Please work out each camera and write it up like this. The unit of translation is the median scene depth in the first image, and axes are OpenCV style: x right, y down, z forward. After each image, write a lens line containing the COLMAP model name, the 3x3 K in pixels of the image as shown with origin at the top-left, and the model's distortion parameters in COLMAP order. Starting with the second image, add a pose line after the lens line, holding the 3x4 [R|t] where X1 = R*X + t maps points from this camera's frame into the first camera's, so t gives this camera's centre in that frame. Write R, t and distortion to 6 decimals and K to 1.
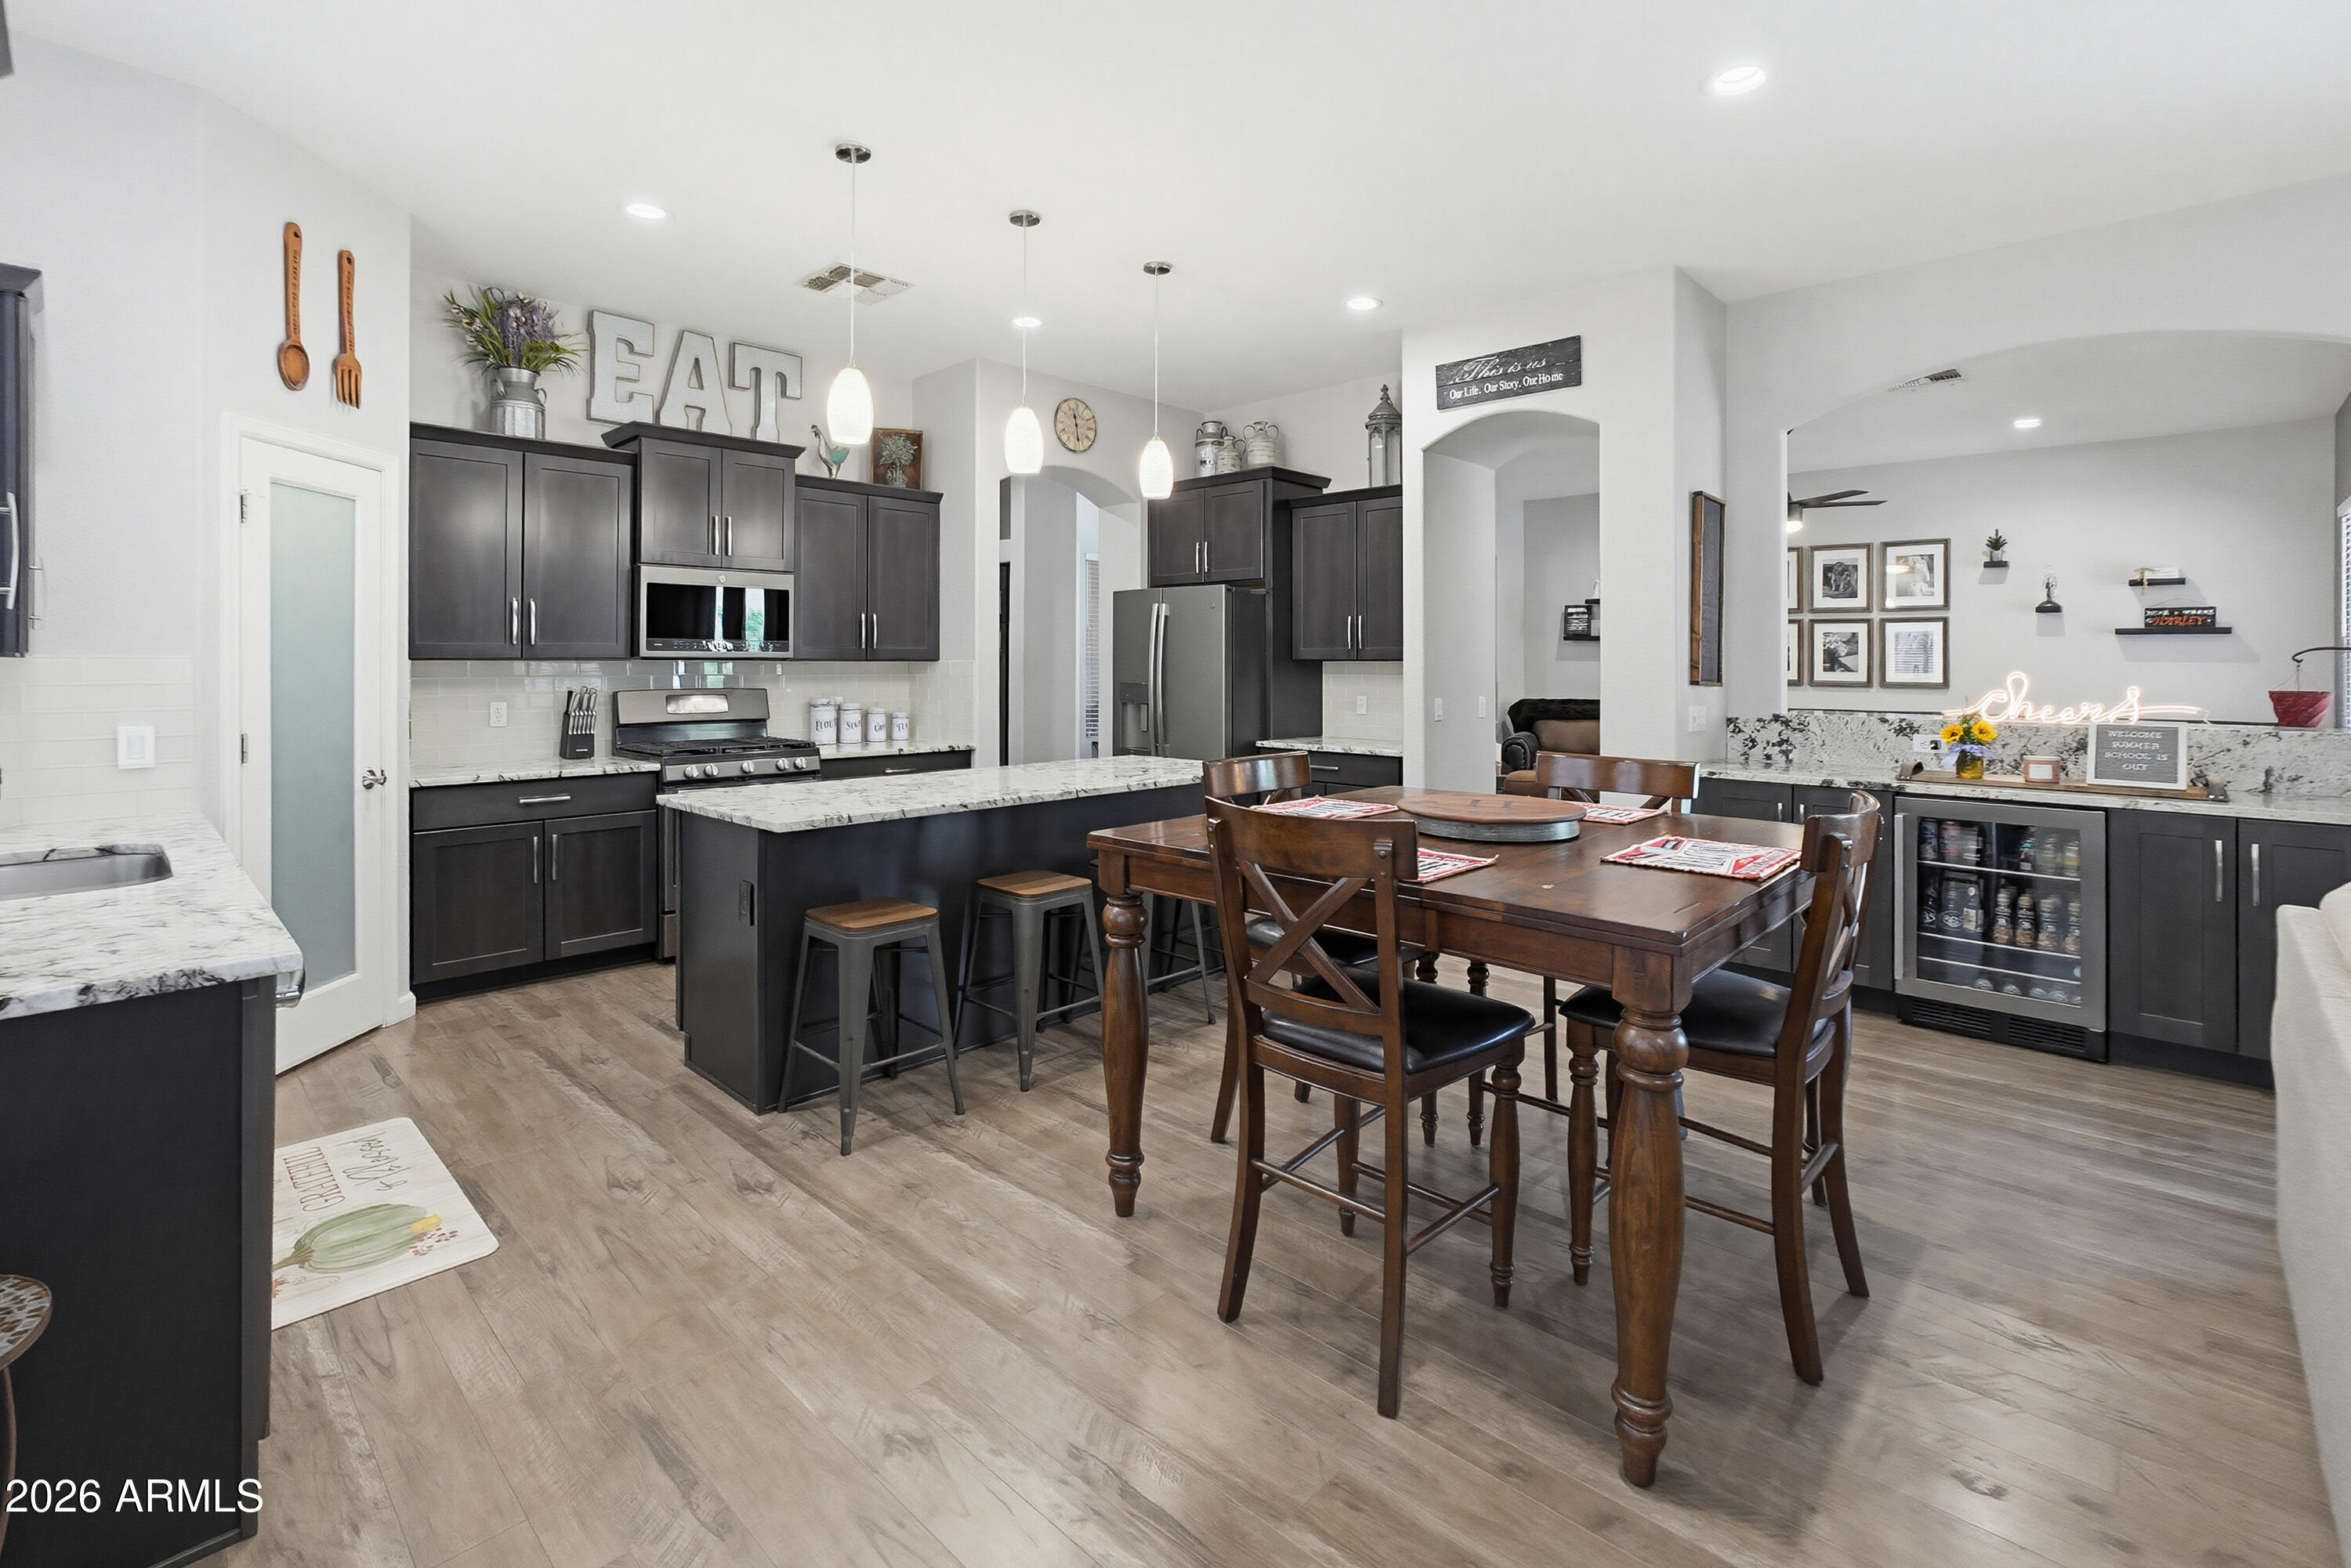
lens RADIAL K [[1062.3, 0, 1203.3], [0, 1062.3, 660.2], [0, 0, 1]] dist [-0.028331, 0.011495]
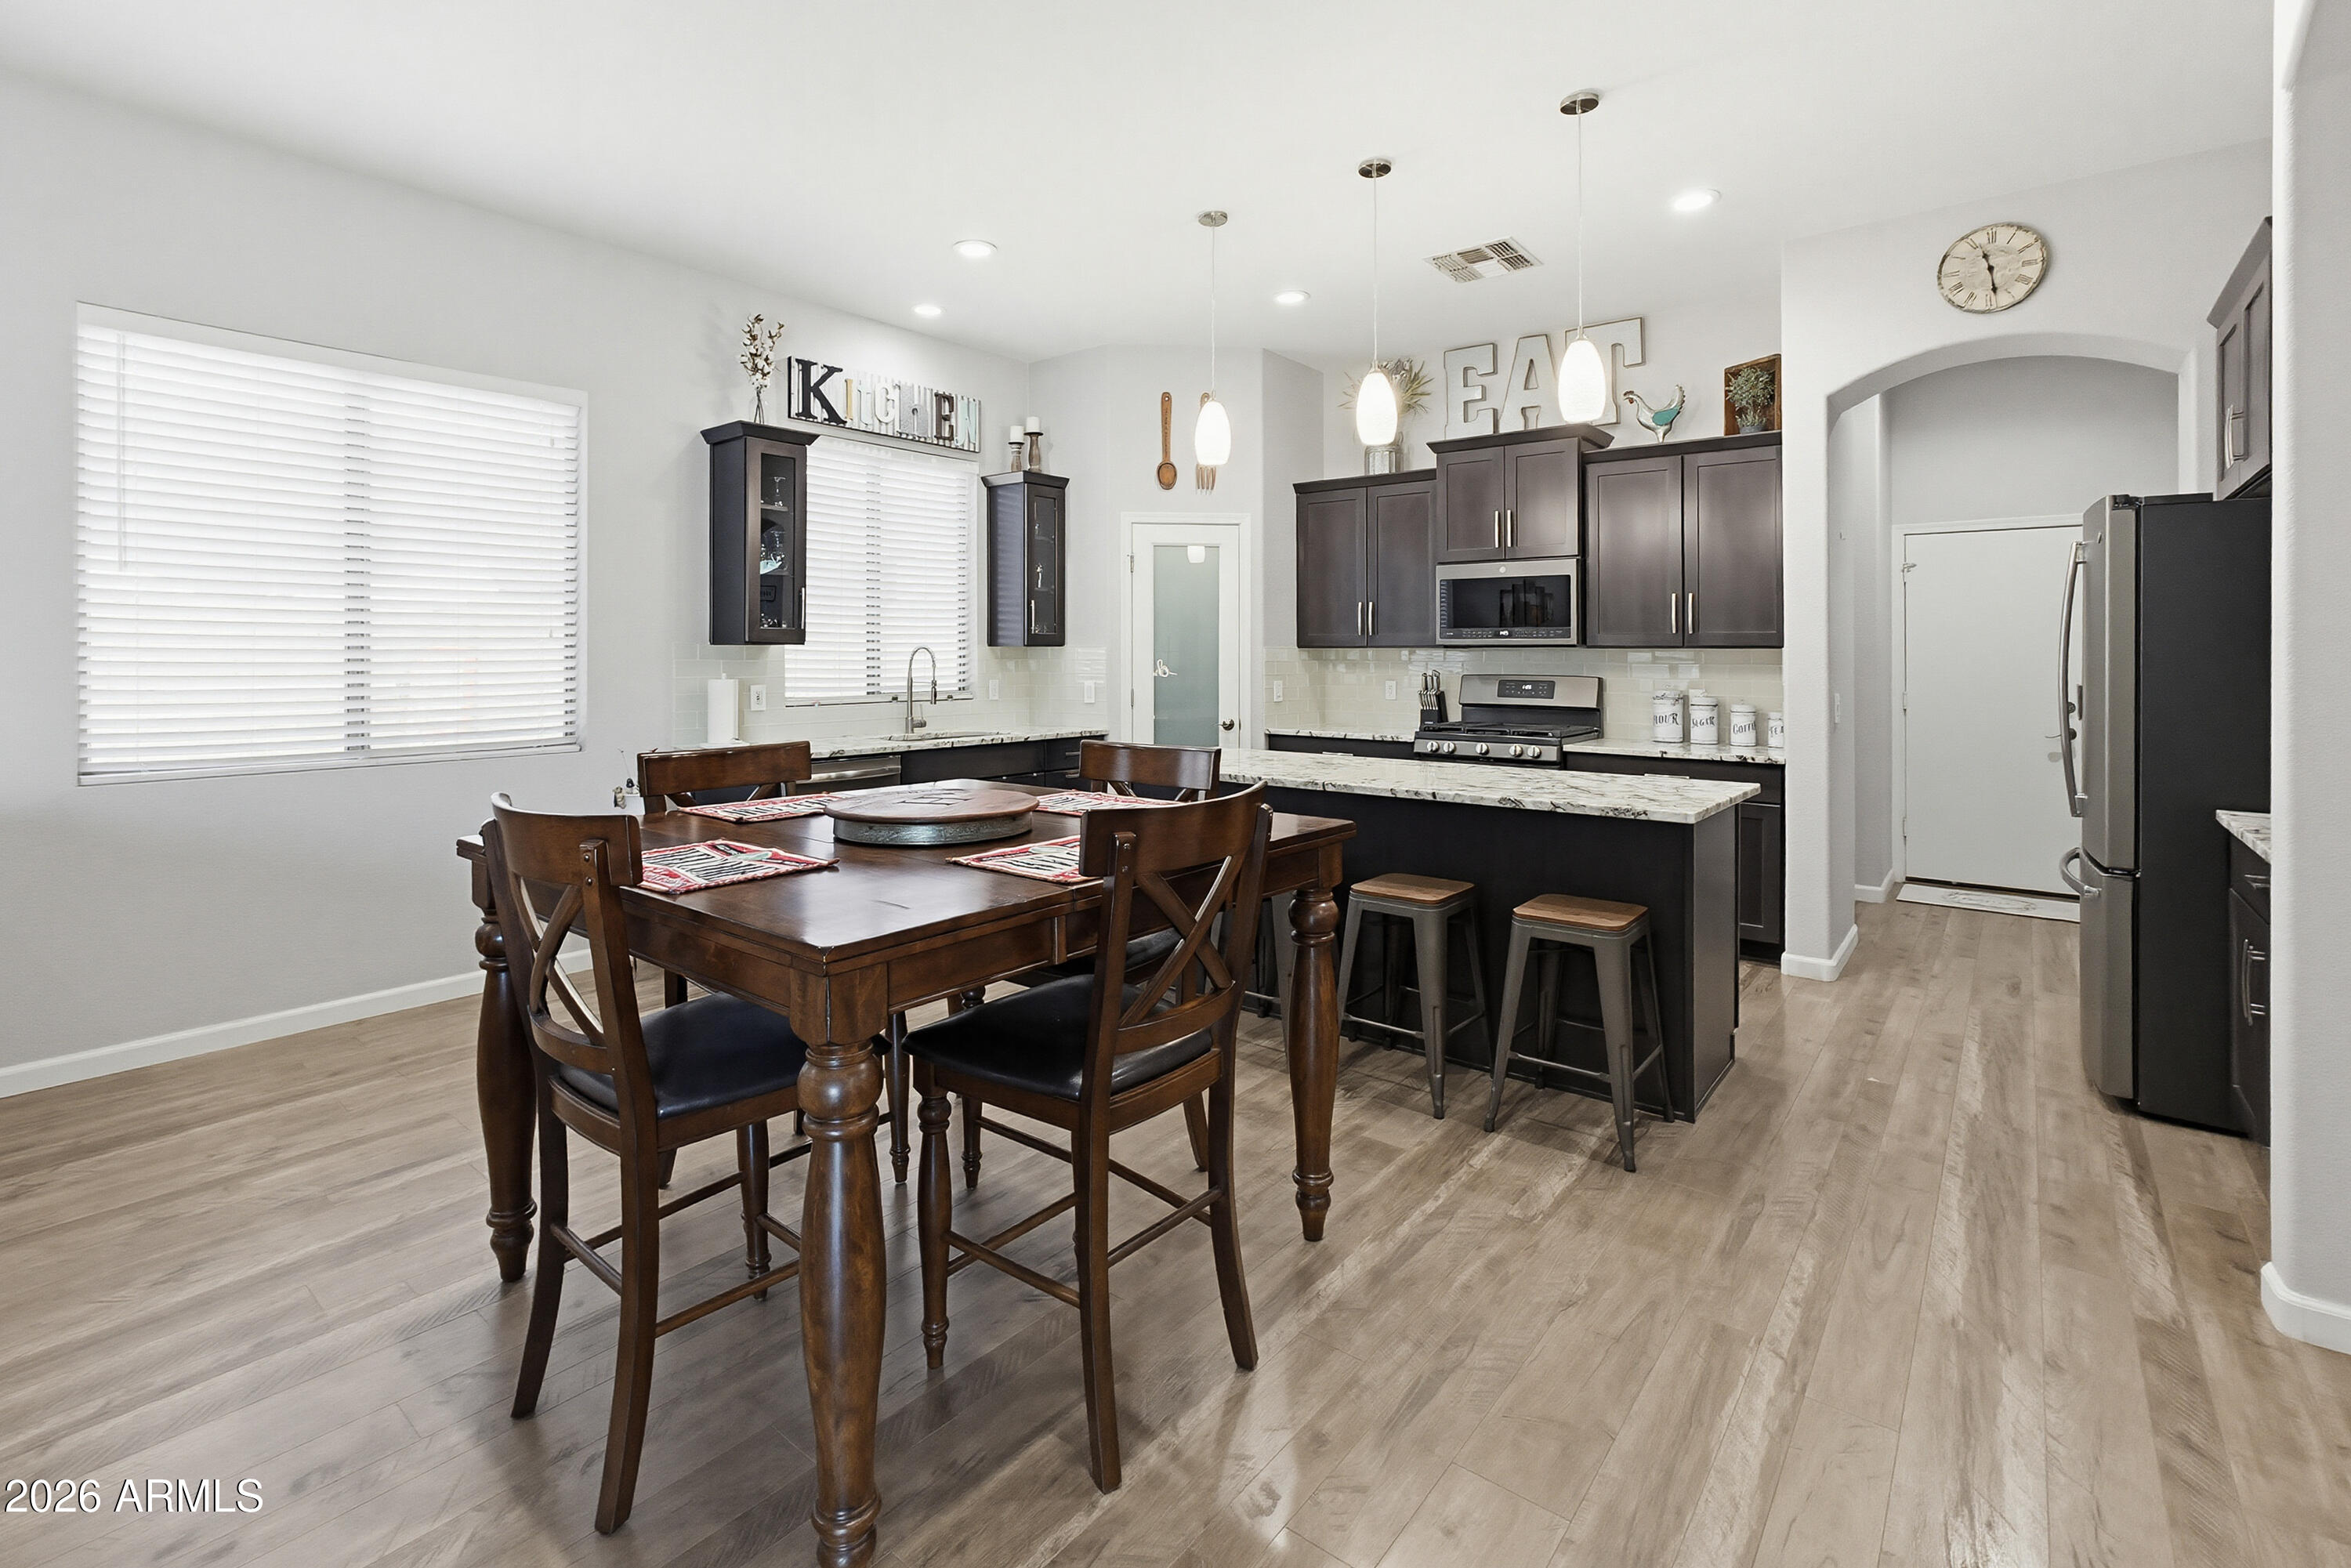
lens RADIAL K [[1062.3, 0, 1173.4], [0, 1062.3, 636.9], [0, 0, 1]] dist [-0.028331, 0.011495]
pose [[0.059580, -0.017106, -0.998077, 0.600935], [0.000460, 0.999854, -0.017109, 0.007862], [0.998223, 0.000560, 0.059579, 0.629359]]
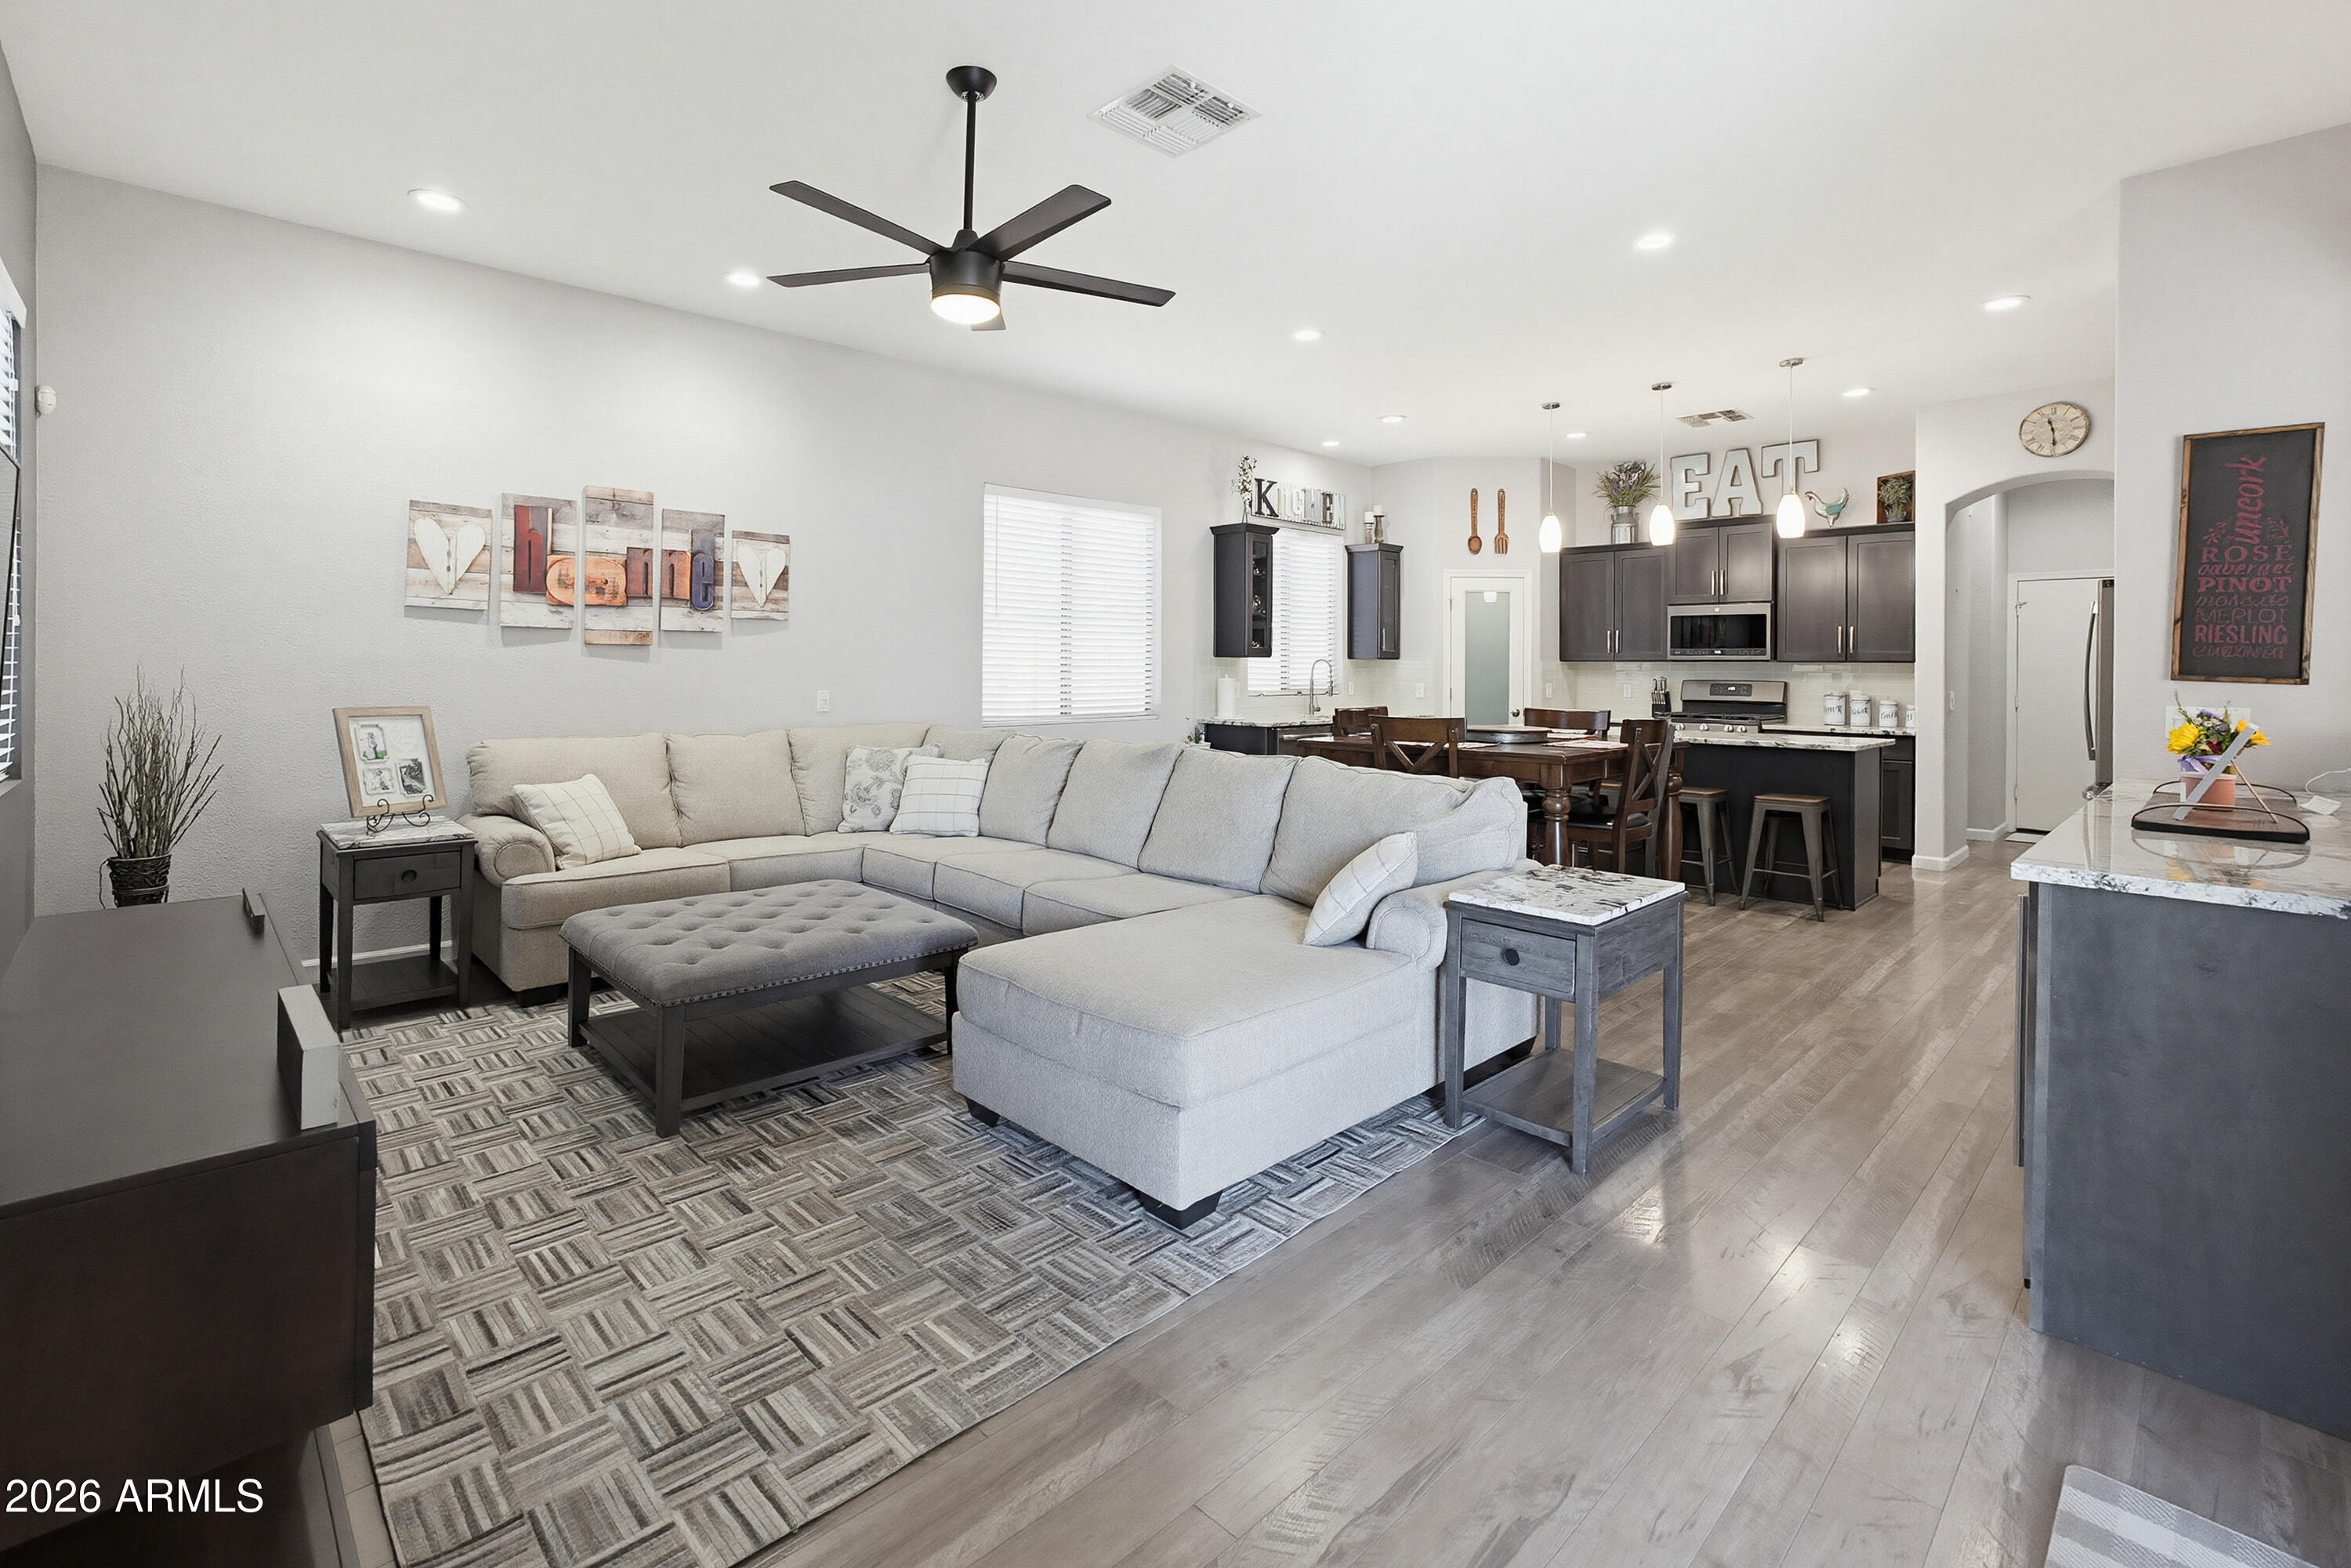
lens RADIAL K [[1062.3, 0, 1143.1], [0, 1062.3, 659.8], [0, 0, 1]] dist [-0.028331, 0.011495]
pose [[-0.071103, -0.009467, -0.997424, 1.224696], [-0.005641, 0.999943, -0.009089, 0.017533], [0.997453, 0.004980, -0.071152, 0.262324]]
